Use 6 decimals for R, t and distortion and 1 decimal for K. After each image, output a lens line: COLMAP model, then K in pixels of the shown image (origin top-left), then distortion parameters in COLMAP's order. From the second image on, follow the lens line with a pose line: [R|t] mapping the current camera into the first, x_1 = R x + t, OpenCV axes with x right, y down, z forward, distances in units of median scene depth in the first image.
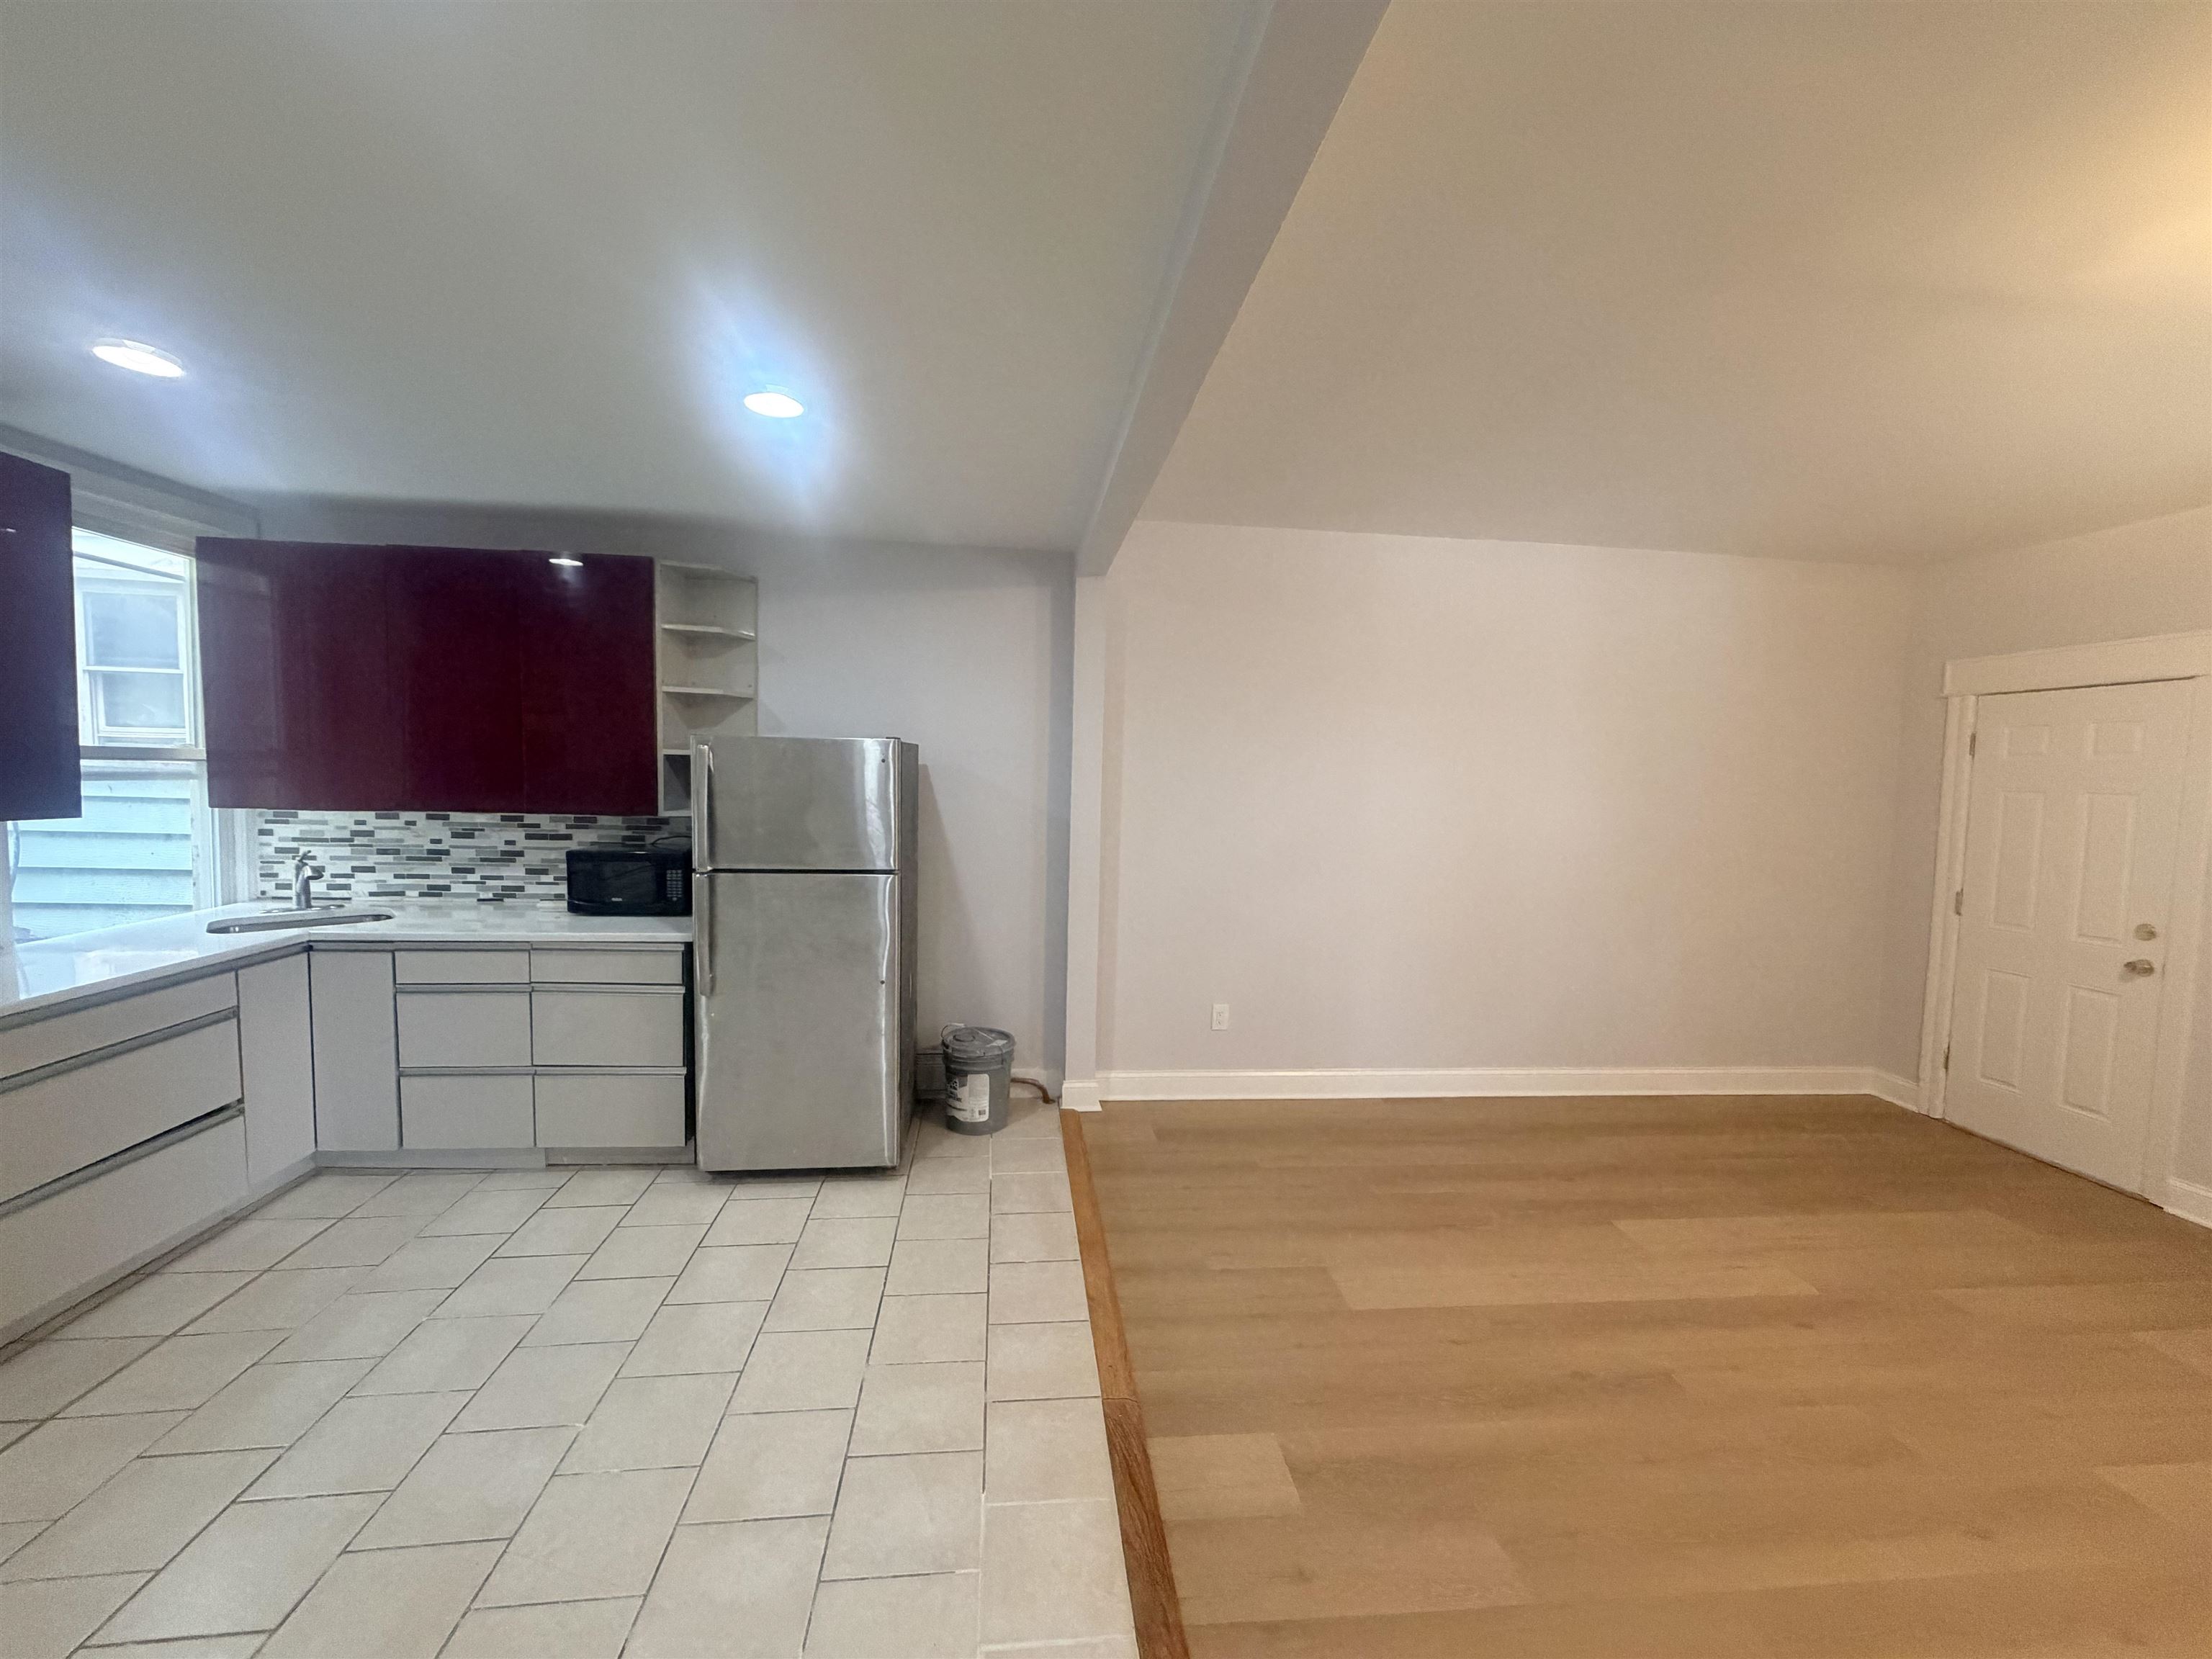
lens RADIAL K [[885.1, 0, 1106.0], [0, 885.1, 829.5], [0, 0, 1]] dist [-0.000784, -0.000029]
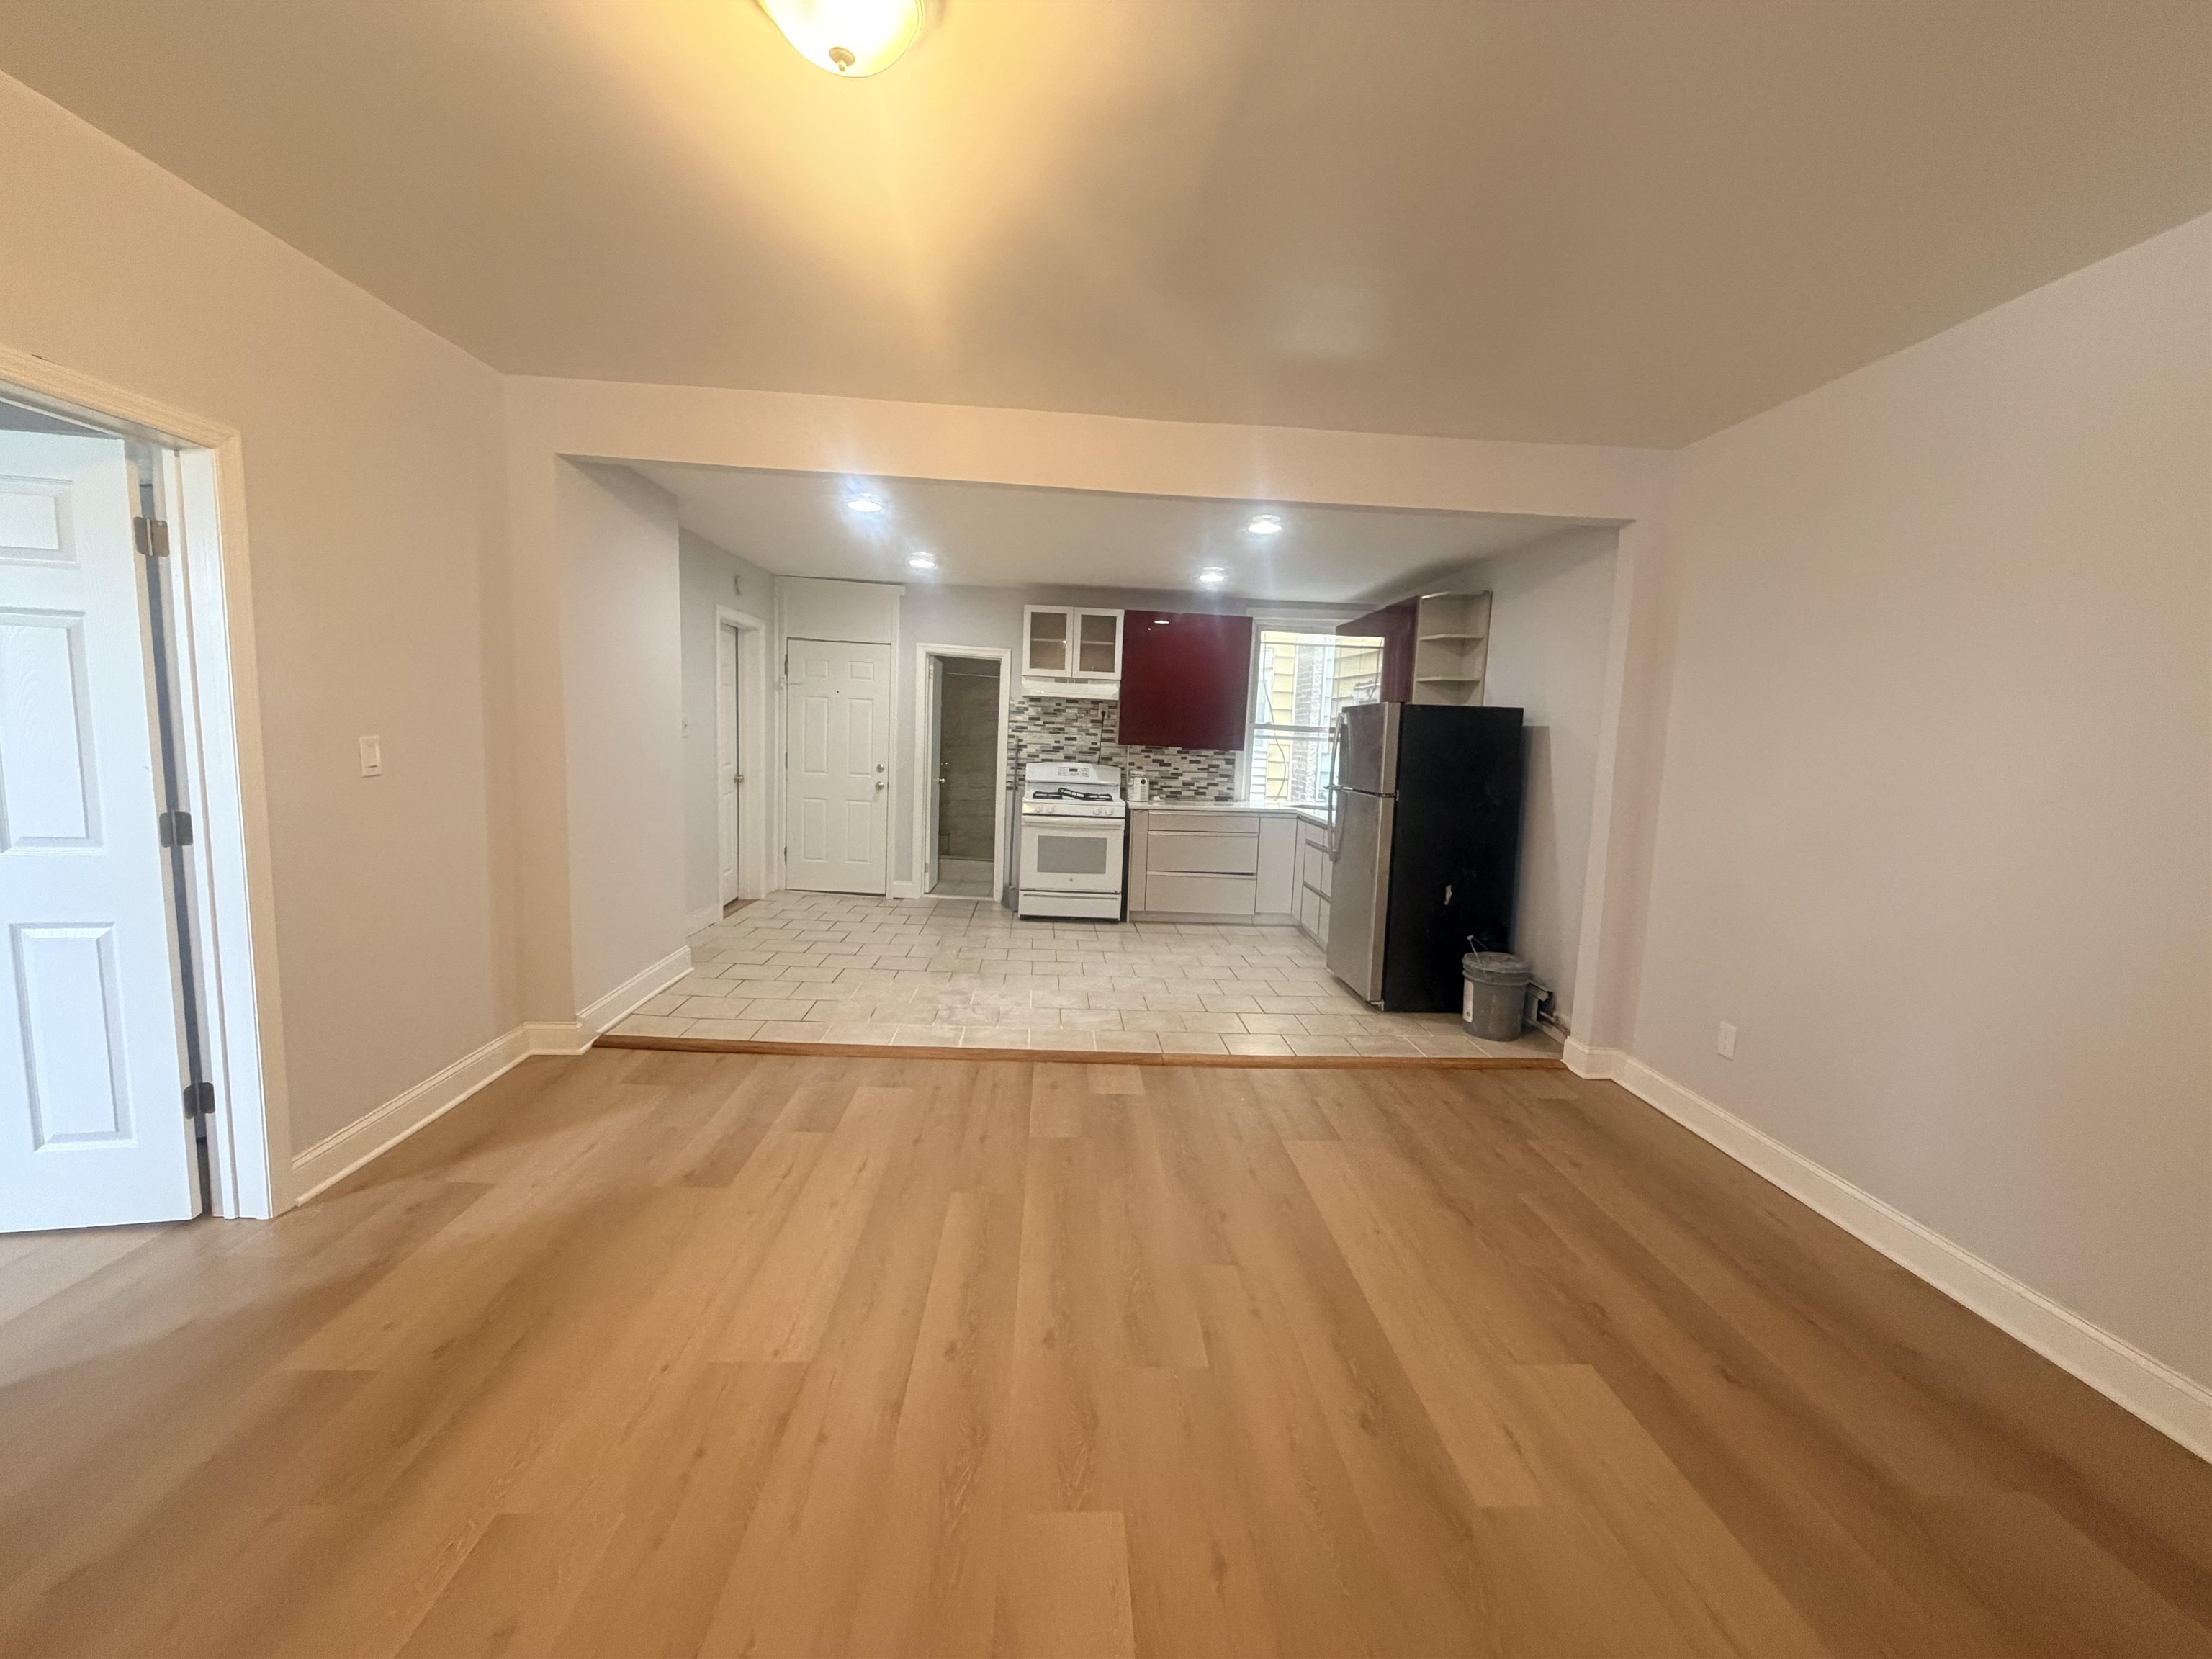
lens RADIAL K [[885.1, 0, 1106.0], [0, 885.1, 829.5], [0, 0, 1]] dist [-0.000784, -0.000029]
pose [[-0.054294, 0.089255, -0.994528, 1.251681], [-0.093726, 0.991144, 0.094068, 0.005903], [0.994116, 0.098320, -0.045448, 0.635090]]
